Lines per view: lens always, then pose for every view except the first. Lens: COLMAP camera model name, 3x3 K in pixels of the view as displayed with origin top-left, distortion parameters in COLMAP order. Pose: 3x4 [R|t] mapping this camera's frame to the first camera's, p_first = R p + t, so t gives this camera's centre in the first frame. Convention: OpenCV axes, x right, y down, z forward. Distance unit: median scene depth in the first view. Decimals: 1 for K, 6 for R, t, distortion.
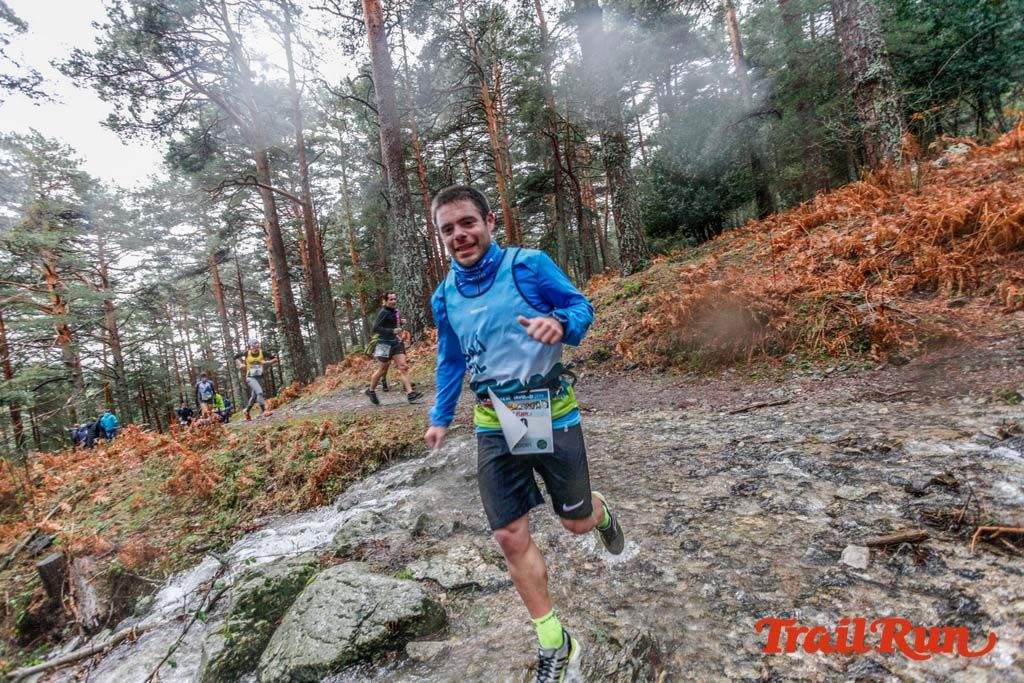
lens RADIAL K [[494.6, 0, 501.2], [0, 494.6, 340.0], [0, 0, 1]] dist [-0.041708, 0.029788]
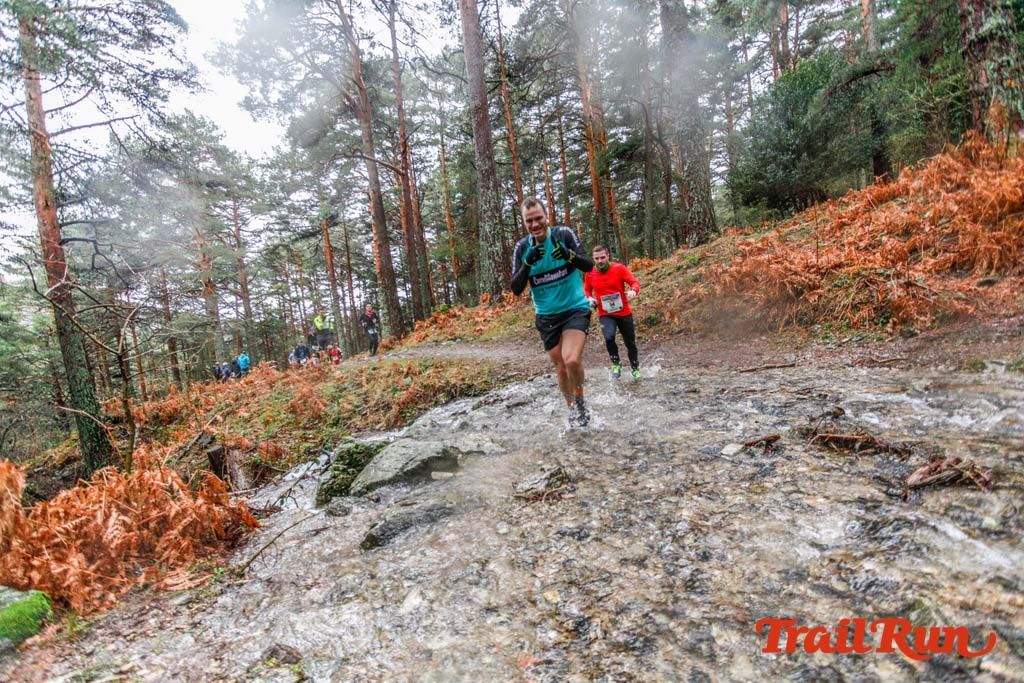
lens RADIAL K [[493.9, 0, 501.3], [0, 493.9, 339.8], [0, 0, 1]] dist [-0.042476, 0.030612]
pose [[0.982083, 0.054474, -0.180405, 0.077501], [-0.042383, 0.996631, 0.070213, 0.011549], [0.183622, -0.061309, 0.981083, -0.139561]]
